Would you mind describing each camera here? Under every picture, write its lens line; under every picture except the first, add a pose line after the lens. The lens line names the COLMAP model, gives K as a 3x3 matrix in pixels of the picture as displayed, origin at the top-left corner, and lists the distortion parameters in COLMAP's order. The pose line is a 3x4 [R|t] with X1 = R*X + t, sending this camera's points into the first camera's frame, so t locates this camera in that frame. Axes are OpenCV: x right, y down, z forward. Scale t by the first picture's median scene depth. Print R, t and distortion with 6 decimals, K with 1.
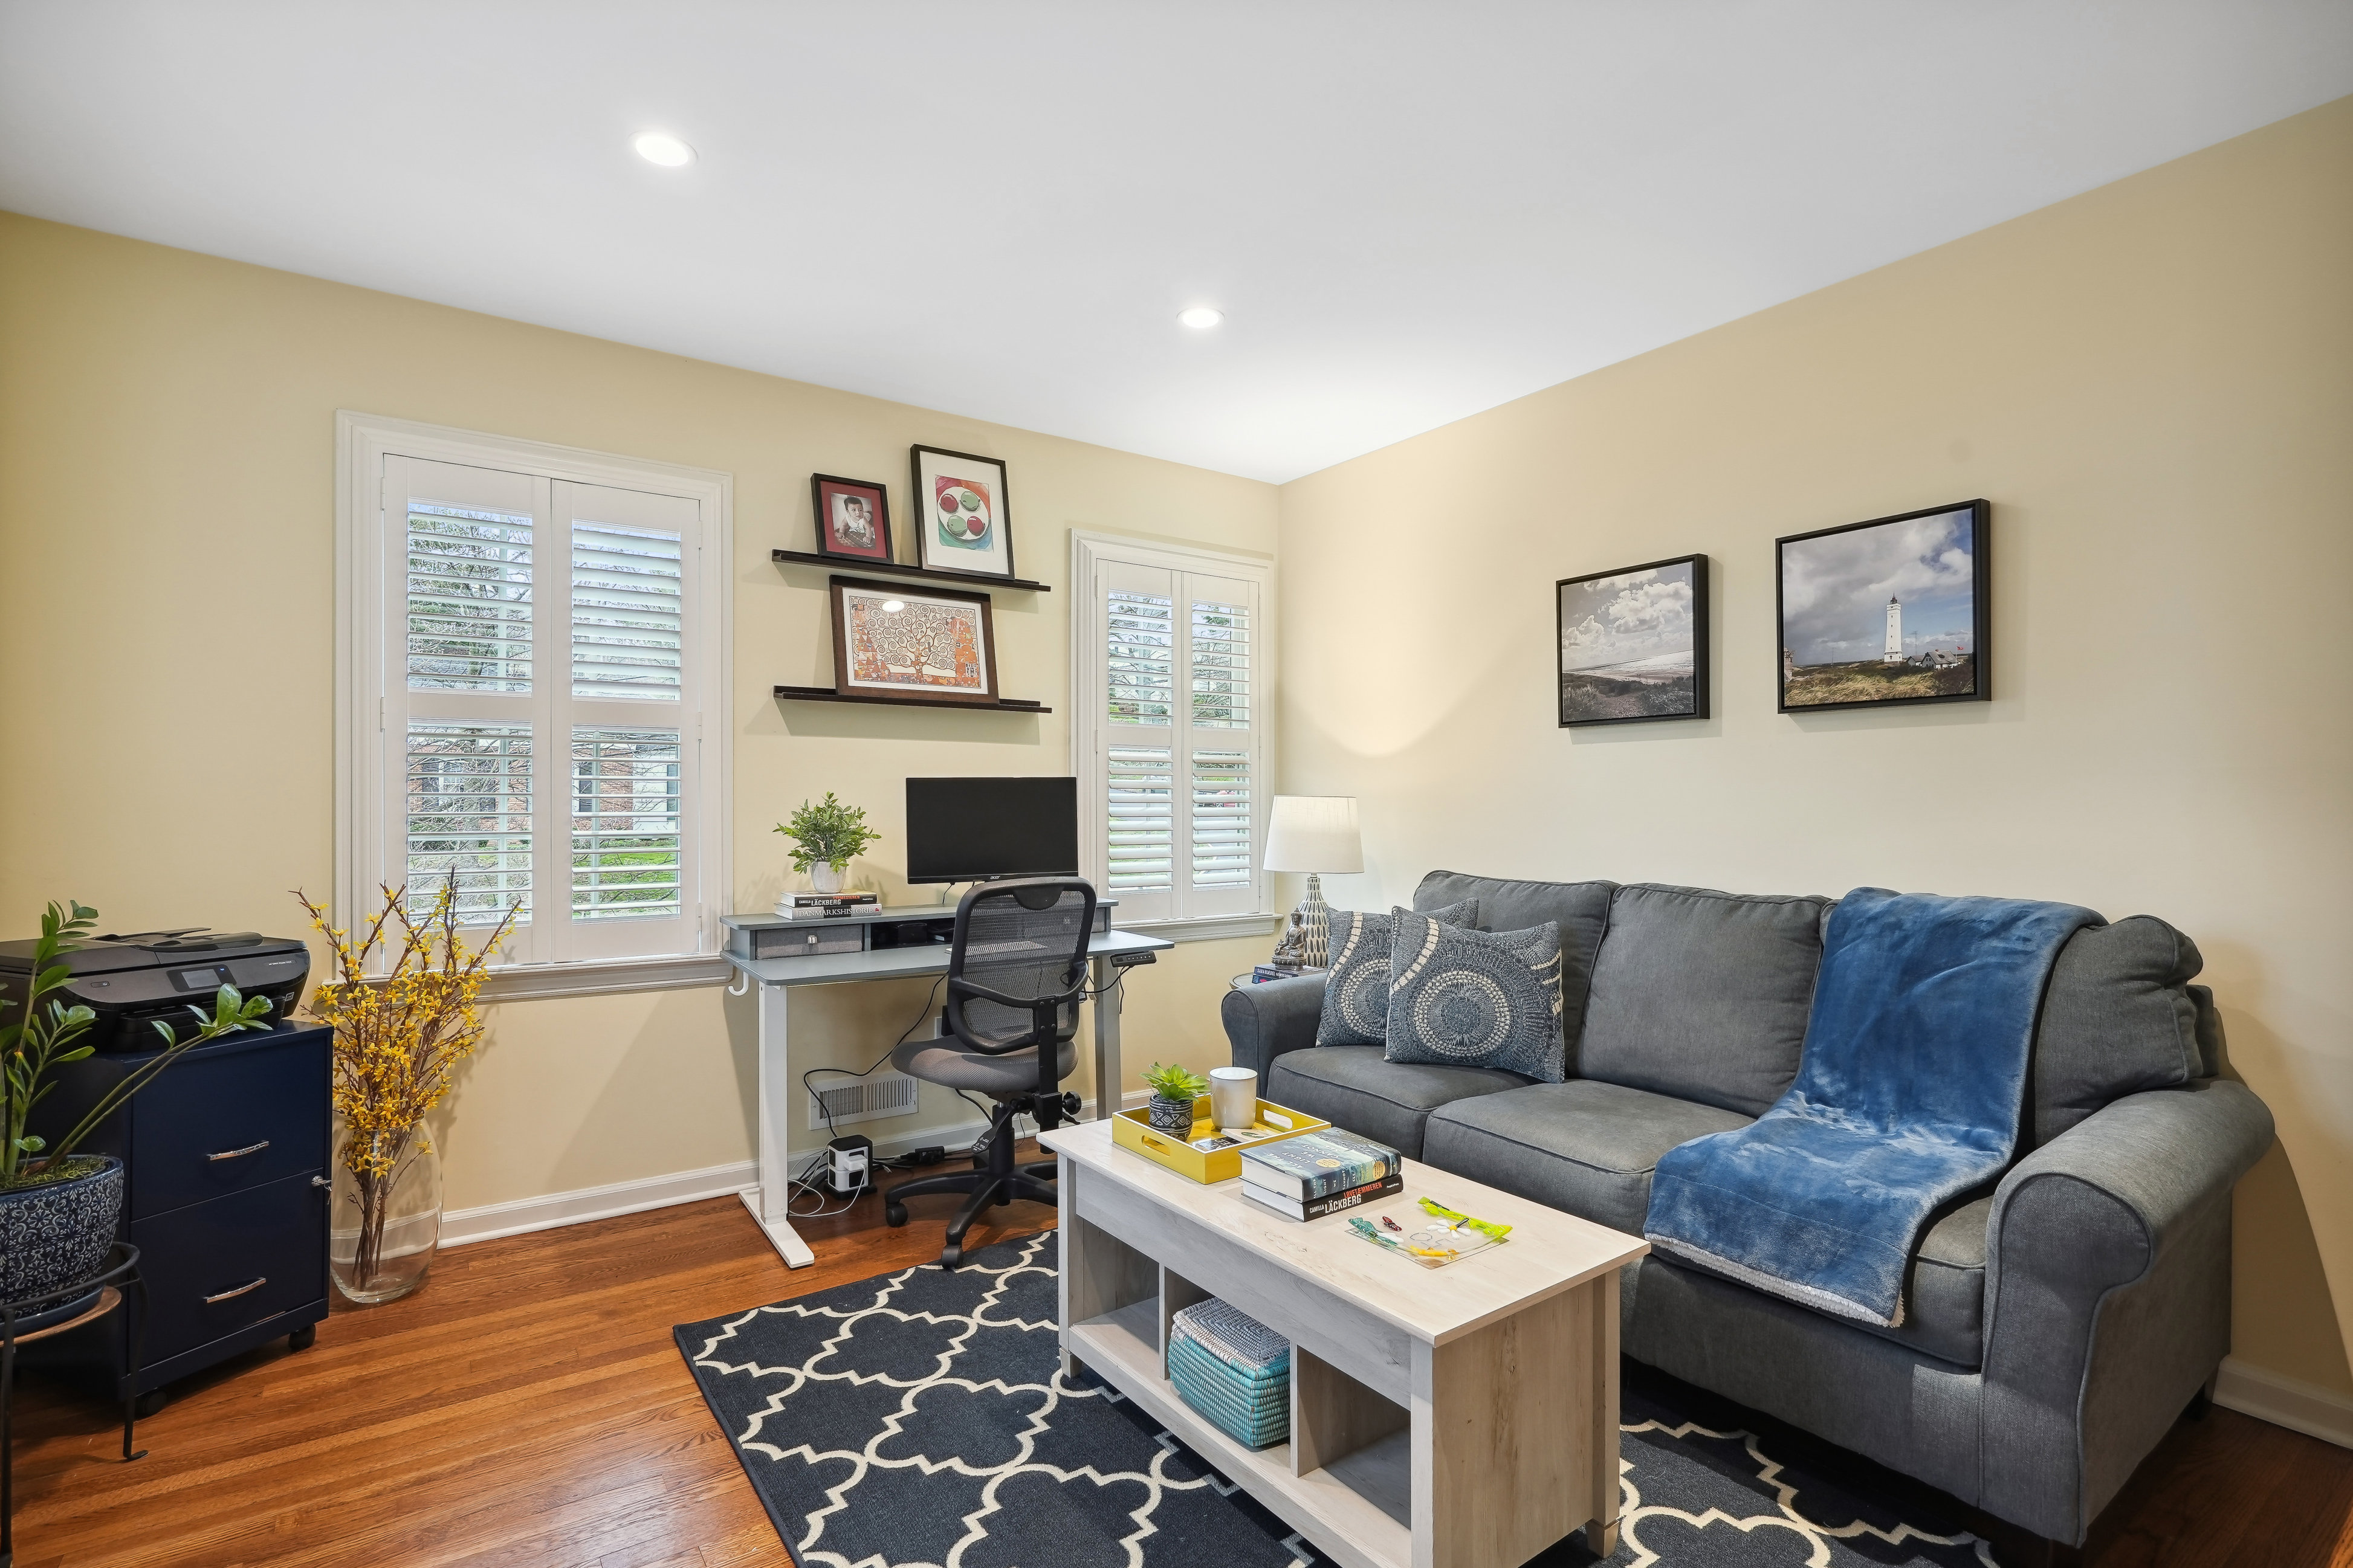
lens RADIAL K [[1080.4, 0, 1226.2], [0, 1080.4, 797.4], [0, 0, 1]] dist [-0.002722, 0.000036]
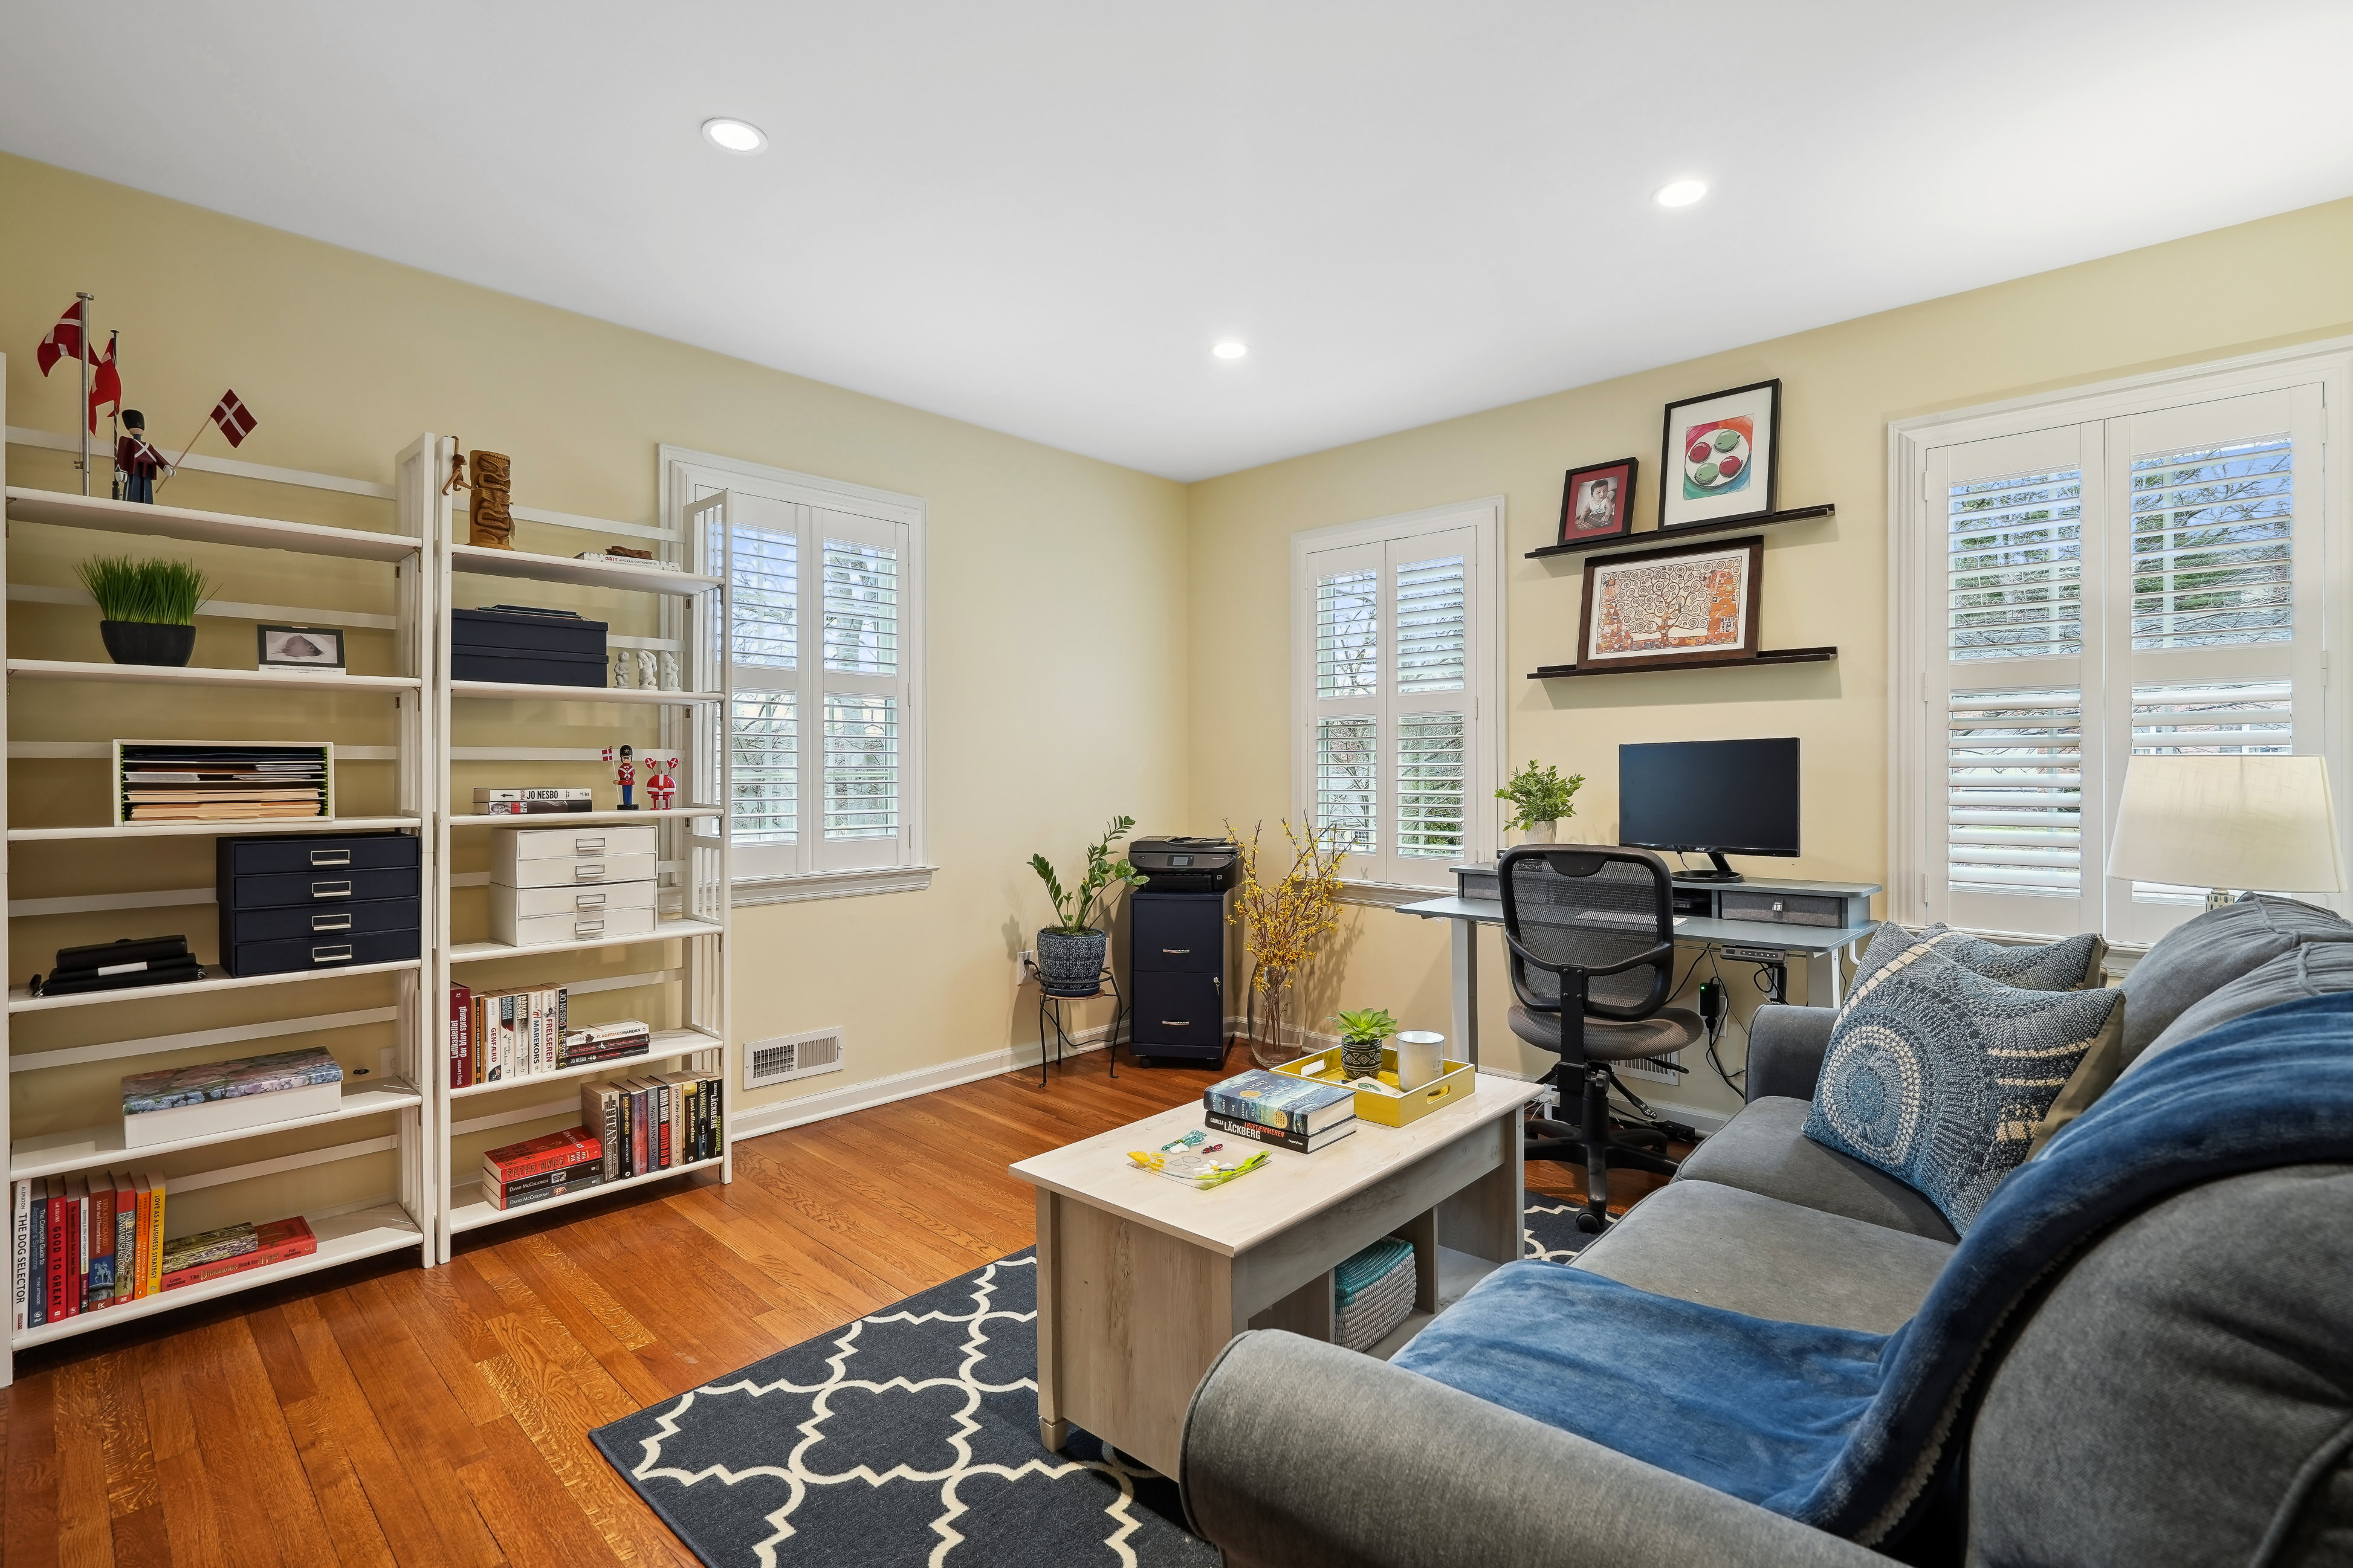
lens RADIAL K [[1097.9, 0, 1172.2], [0, 1097.9, 774.2], [0, 0, 1]] dist [-0.001914, -0.000041]
pose [[0.206986, 0.001651, -0.978343, 0.617398], [0.008740, 0.999956, 0.003537, 0.002679], [0.978305, -0.009282, 0.206962, 0.361223]]
